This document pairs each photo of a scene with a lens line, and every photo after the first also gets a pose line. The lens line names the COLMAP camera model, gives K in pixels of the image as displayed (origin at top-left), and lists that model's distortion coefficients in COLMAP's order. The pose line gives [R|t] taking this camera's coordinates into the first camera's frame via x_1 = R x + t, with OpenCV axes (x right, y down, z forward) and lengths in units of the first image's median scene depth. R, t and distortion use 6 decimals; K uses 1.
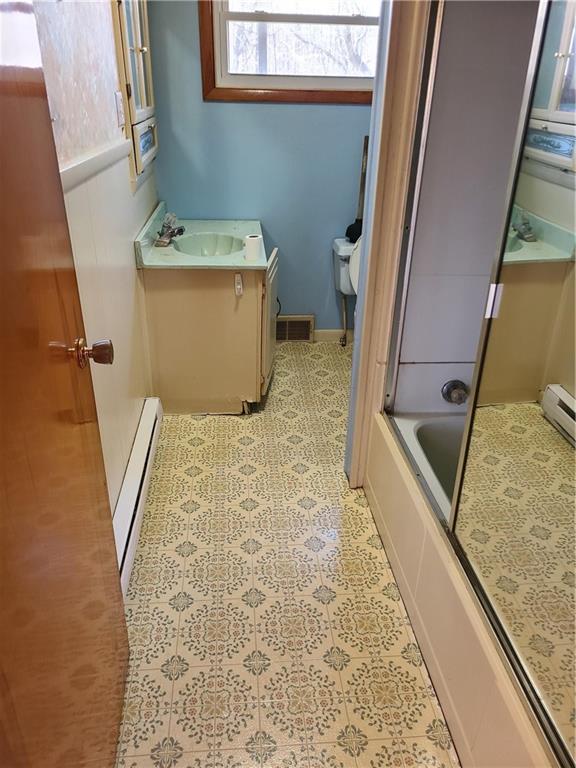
lens RADIAL K [[563.4, 0, 275.3], [0, 563.4, 383.8], [0, 0, 1]] dist [0.059370, -0.000572]
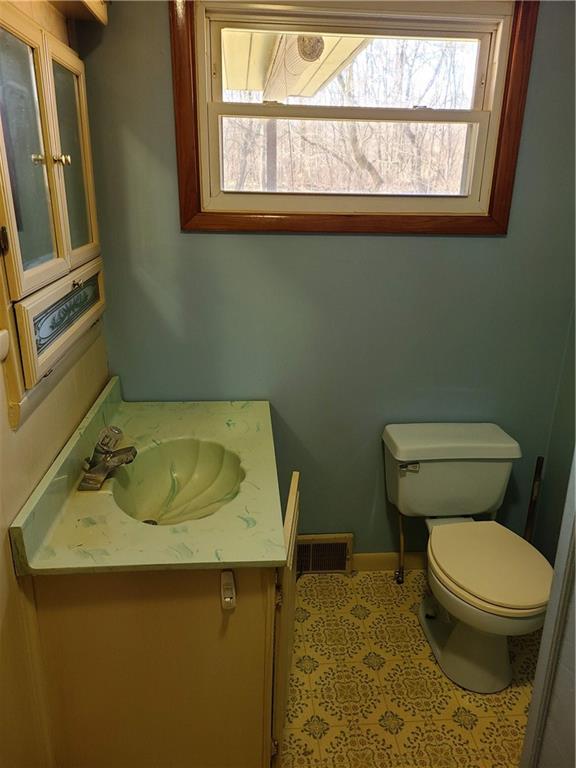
lens RADIAL K [[563.4, 0, 275.3], [0, 563.4, 383.8], [0, 0, 1]] dist [0.059370, -0.000572]
pose [[0.999949, 0.000254, -0.010079, -0.015275], [-0.001626, 0.990657, -0.136365, -0.242277], [0.009950, 0.136375, 0.990607, 0.402983]]
